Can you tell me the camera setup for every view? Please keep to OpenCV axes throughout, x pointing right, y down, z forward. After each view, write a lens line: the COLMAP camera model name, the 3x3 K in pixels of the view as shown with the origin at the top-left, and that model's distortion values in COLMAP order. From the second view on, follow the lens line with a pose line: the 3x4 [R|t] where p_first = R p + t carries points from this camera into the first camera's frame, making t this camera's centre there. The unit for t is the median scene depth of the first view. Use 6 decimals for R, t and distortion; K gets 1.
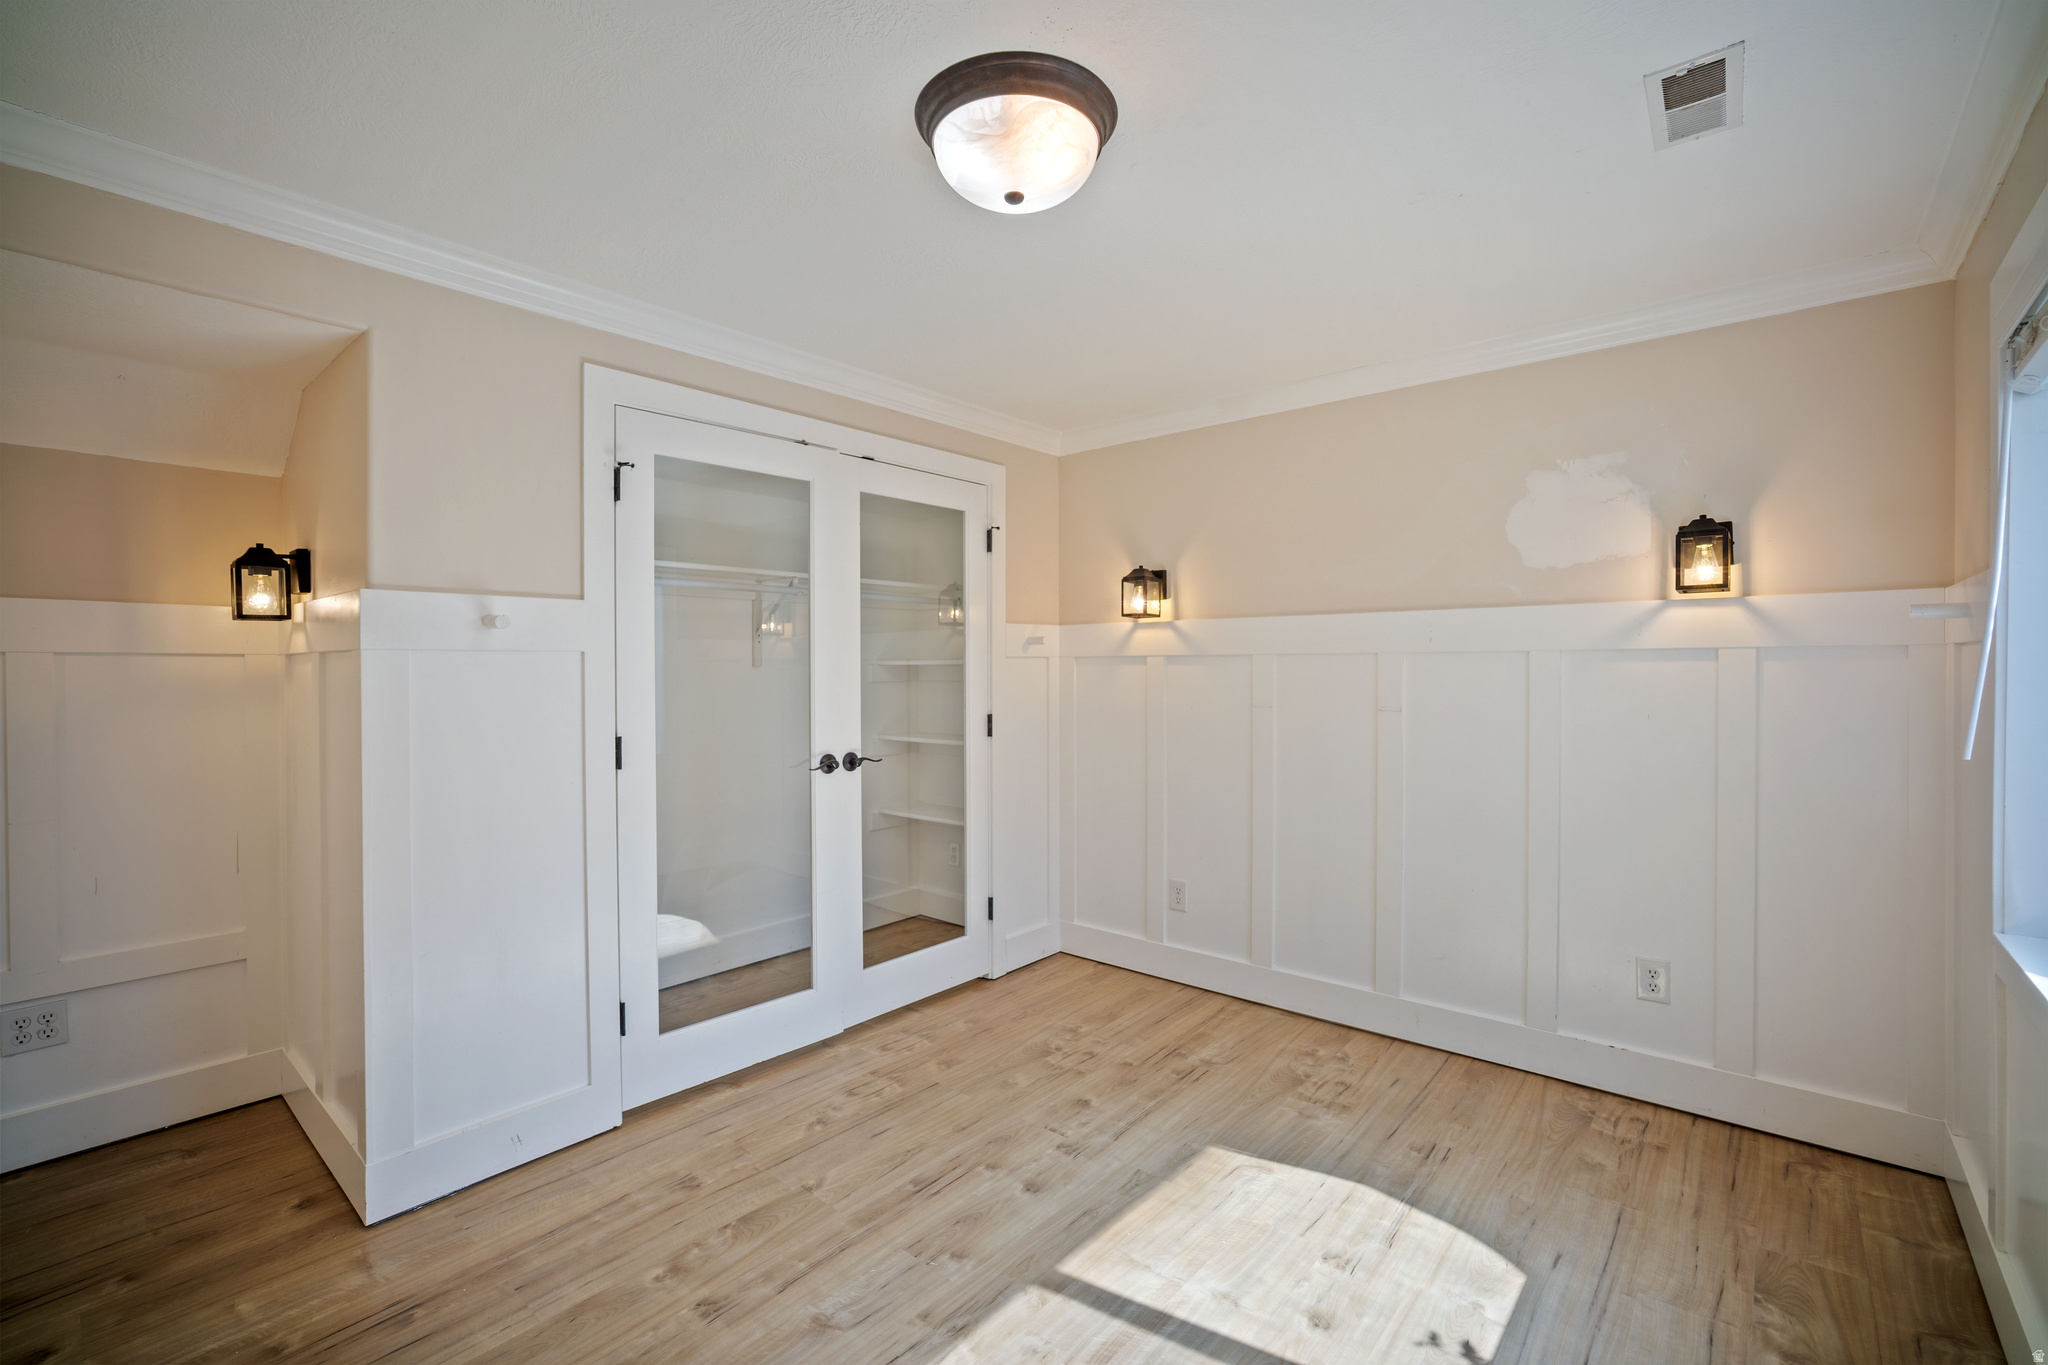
lens RADIAL K [[884.9, 0, 1024.0], [0, 884.9, 682.5], [0, 0, 1]] dist [-0.000389, 0.000023]
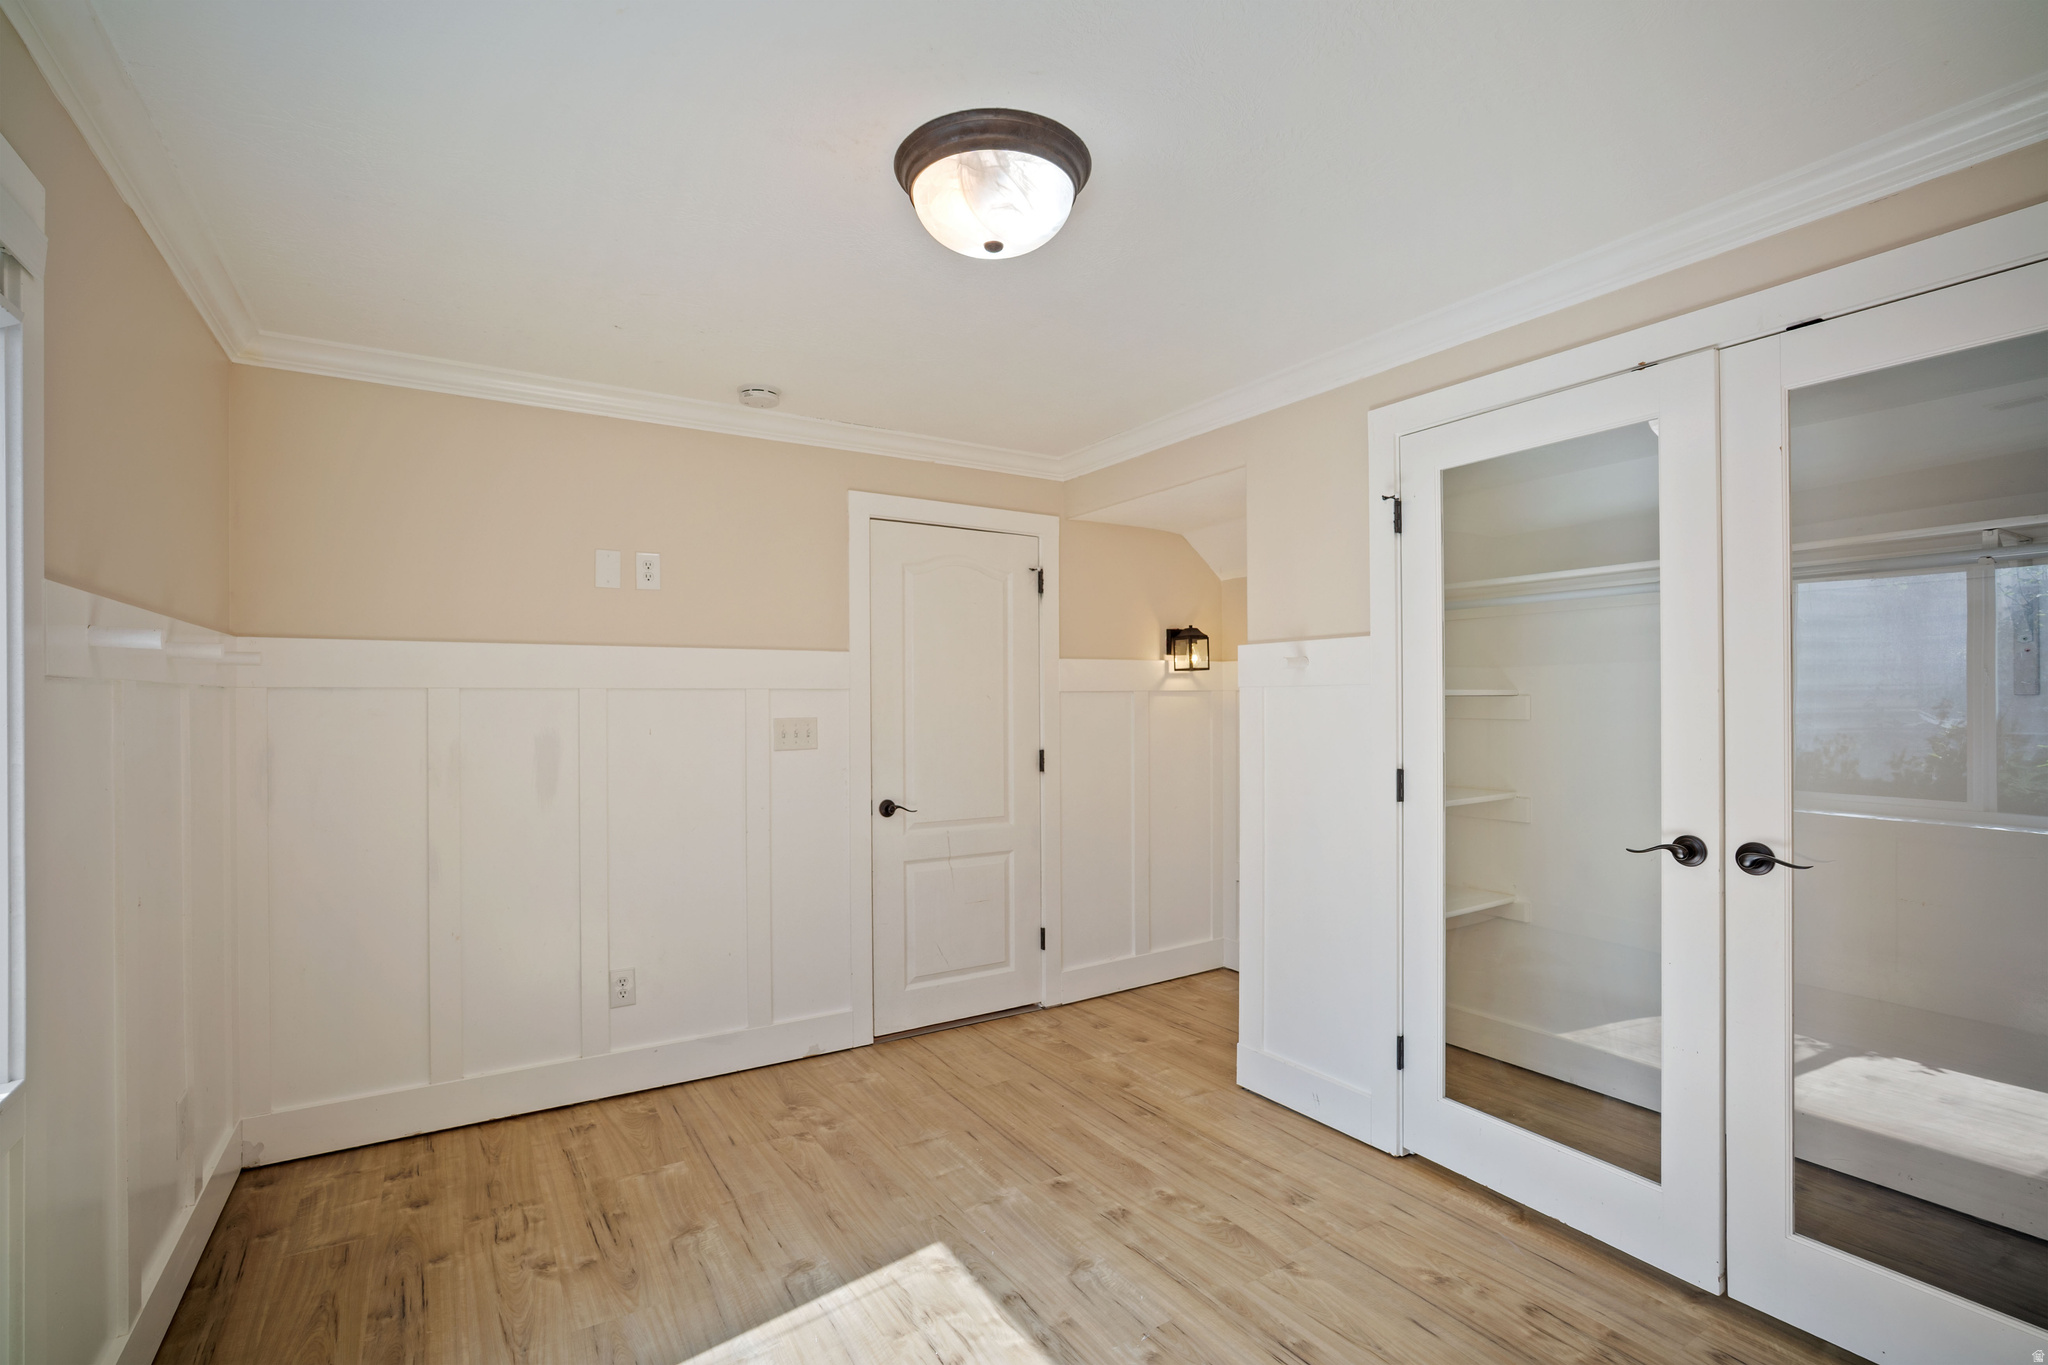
lens RADIAL K [[963.6, 0, 1025.2], [0, 963.6, 703.1], [0, 0, 1]] dist [-0.002427, -0.000170]
pose [[-0.293148, 0.006060, -0.956048, 0.811242], [-0.010768, 0.999896, 0.009640, -0.021256], [0.956006, 0.013120, -0.293052, 1.049785]]
